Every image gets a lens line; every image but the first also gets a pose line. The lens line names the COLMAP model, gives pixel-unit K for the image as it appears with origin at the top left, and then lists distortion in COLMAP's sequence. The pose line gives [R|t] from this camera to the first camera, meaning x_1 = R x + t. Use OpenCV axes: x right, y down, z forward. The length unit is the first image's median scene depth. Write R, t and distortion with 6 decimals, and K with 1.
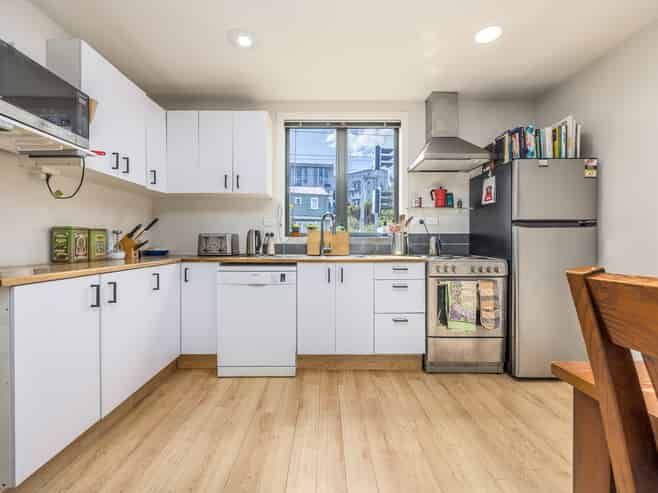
lens RADIAL K [[286.2, 0, 329.5], [0, 286.2, 237.0], [0, 0, 1]] dist [-0.001355, -0.000059]
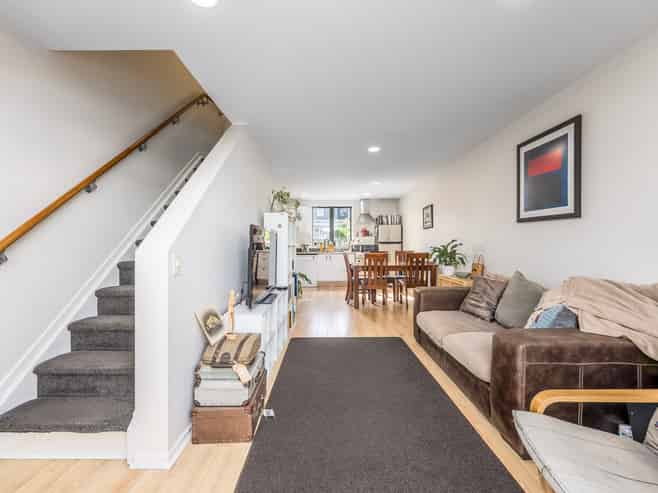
lens RADIAL K [[286.2, 0, 329.5], [0, 286.2, 237.0], [0, 0, 1]] dist [-0.001355, -0.000059]
pose [[0.999960, 0.000028, -0.008955, 0.054774], [-0.000202, 0.999812, -0.019383, -0.036977], [0.008953, 0.019384, 0.999772, -2.085068]]
